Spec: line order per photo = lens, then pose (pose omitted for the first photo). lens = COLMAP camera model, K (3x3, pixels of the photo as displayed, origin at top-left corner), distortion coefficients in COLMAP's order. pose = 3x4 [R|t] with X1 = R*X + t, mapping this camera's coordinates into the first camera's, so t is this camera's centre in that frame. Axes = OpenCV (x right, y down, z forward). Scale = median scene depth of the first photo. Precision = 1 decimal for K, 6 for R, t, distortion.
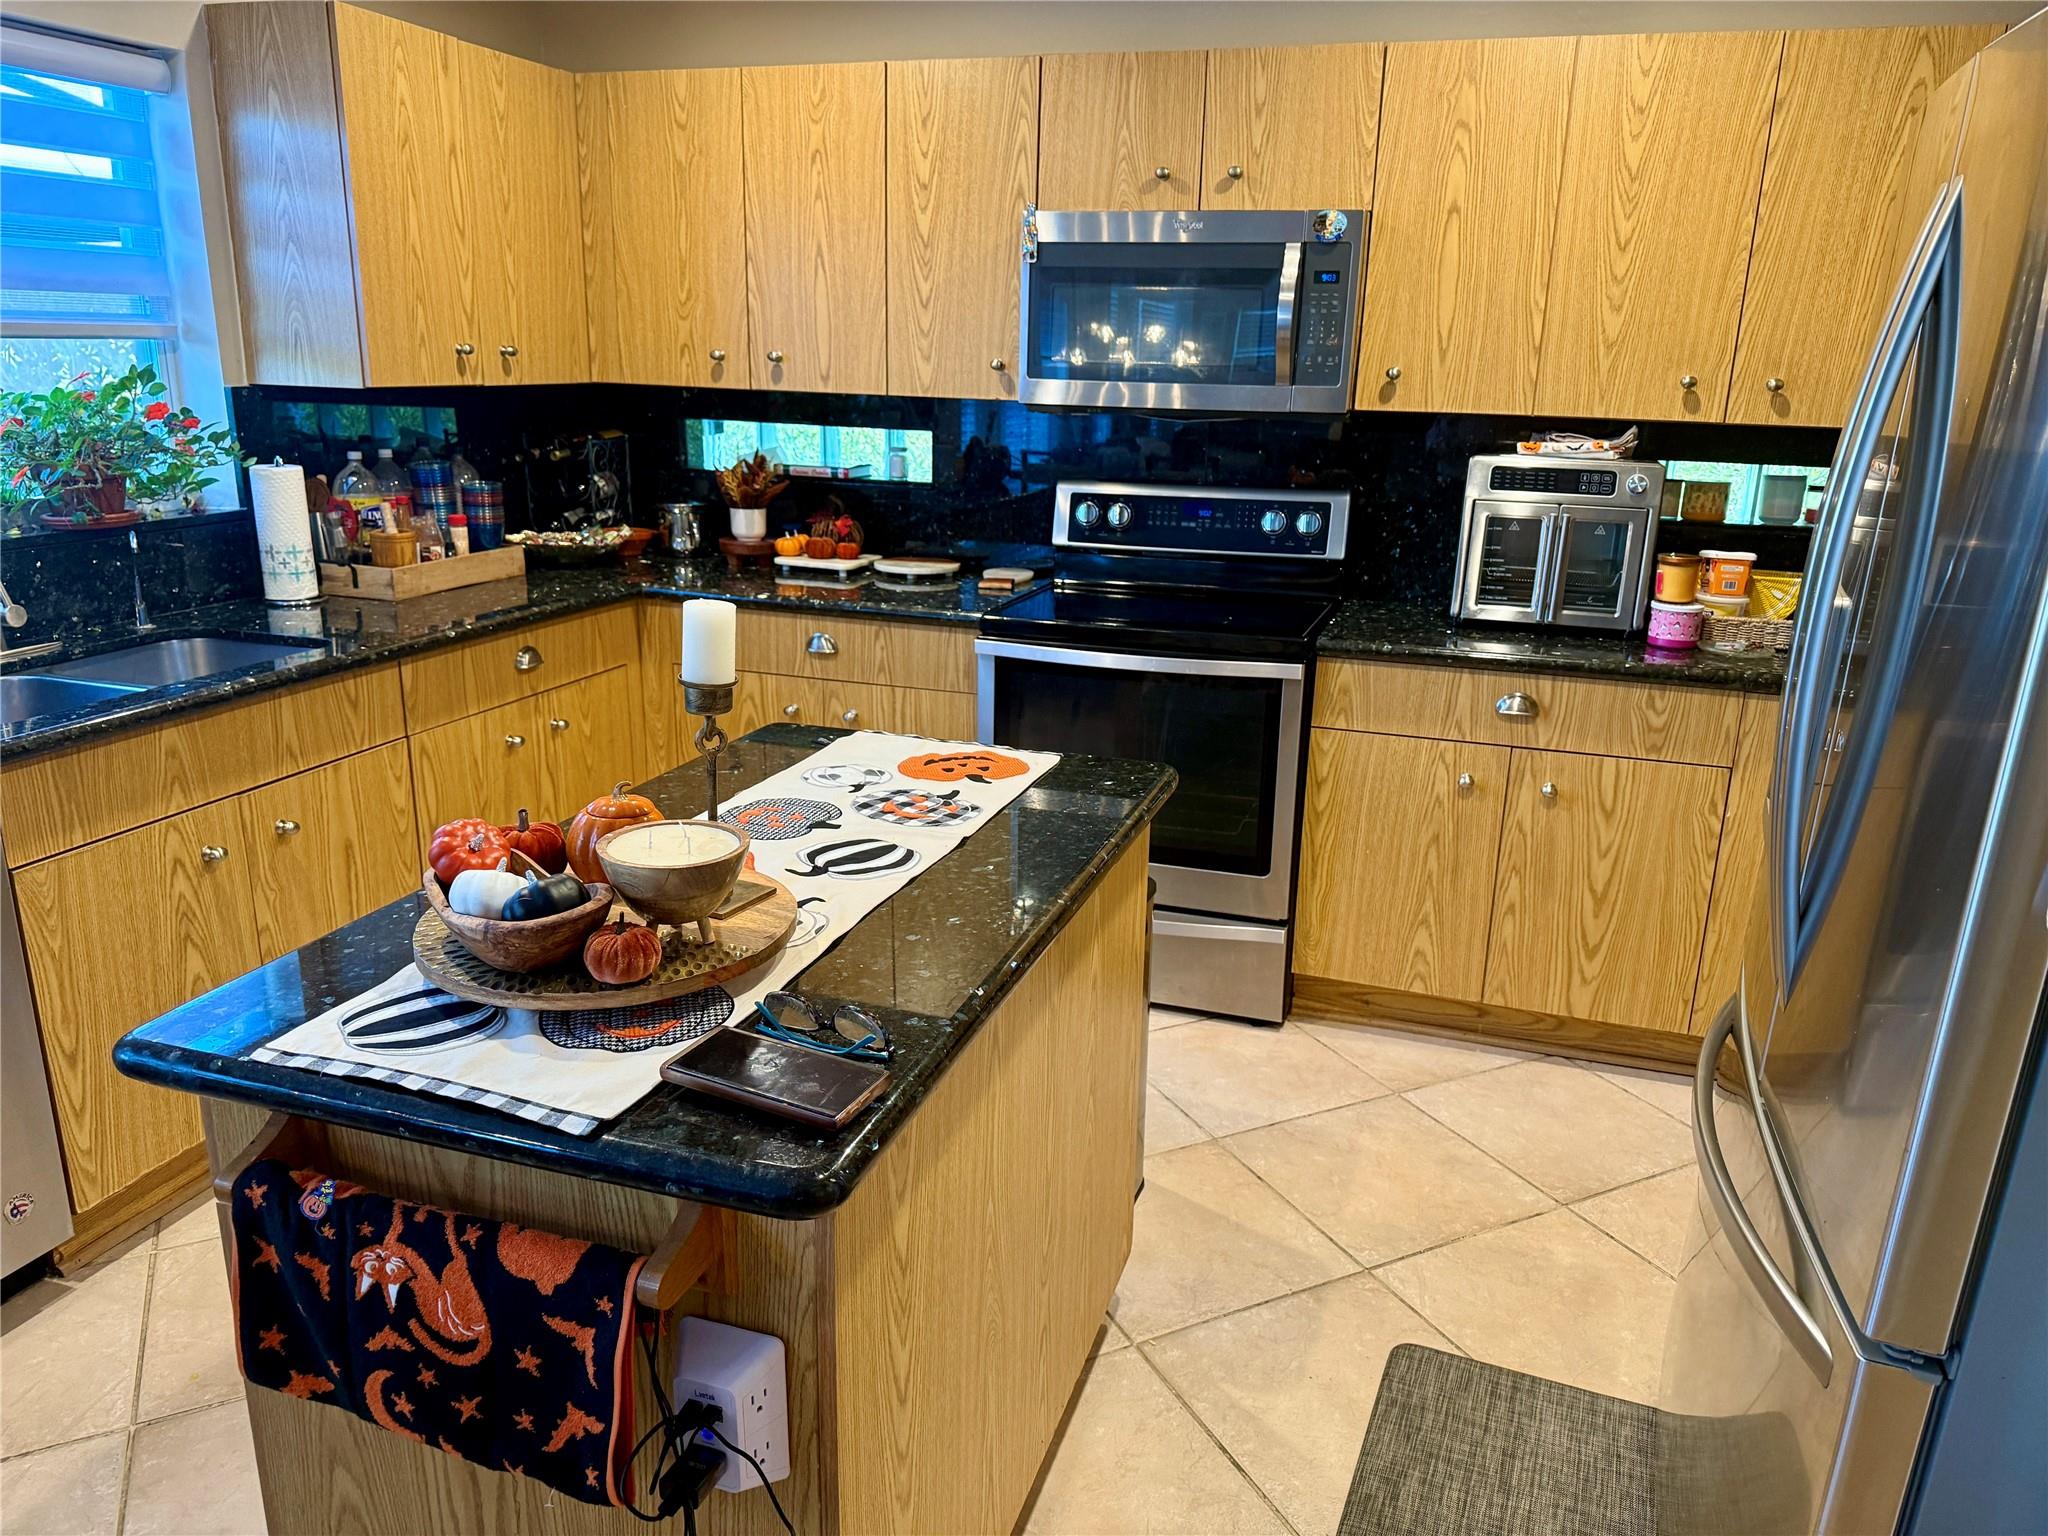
lens RADIAL K [[1426.9, 0, 999.5], [0, 1426.9, 851.6], [0, 0, 1]] dist [0.051703, -0.060945]
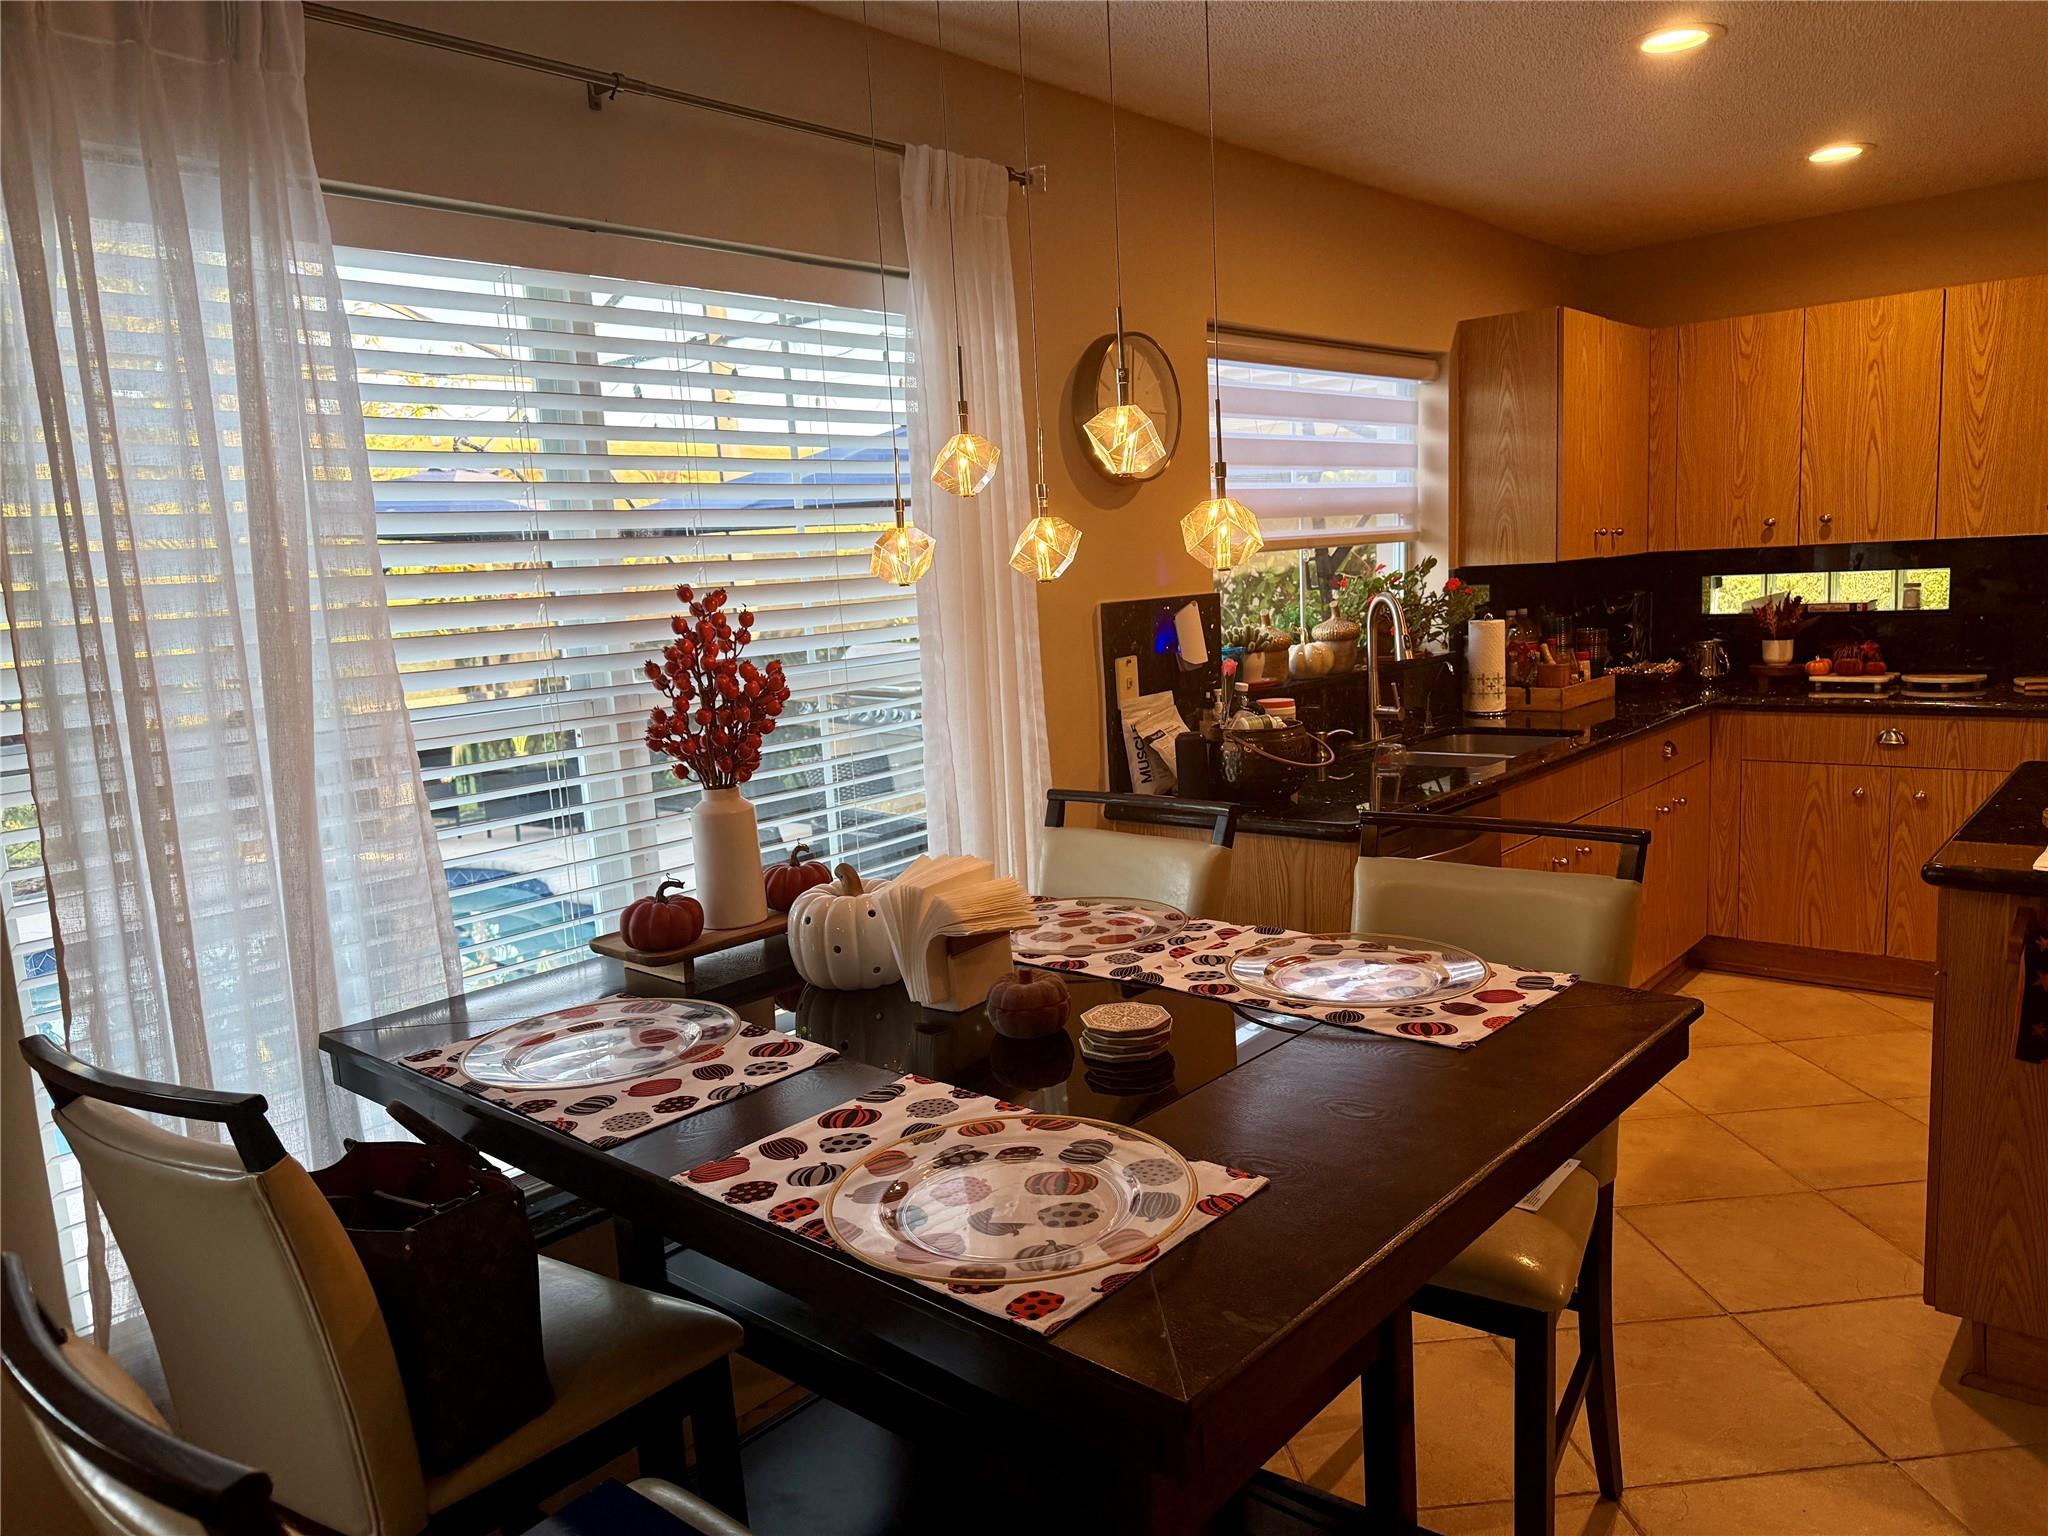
lens RADIAL K [[1426.9, 0, 1072.8], [0, 1426.9, 820.1], [0, 0, 1]] dist [0.051703, -0.060945]
pose [[0.929751, -0.007100, -0.368121, -0.217286], [-0.047464, 0.989161, -0.138955, 0.087258], [0.365118, 0.146666, 0.919336, -0.256384]]
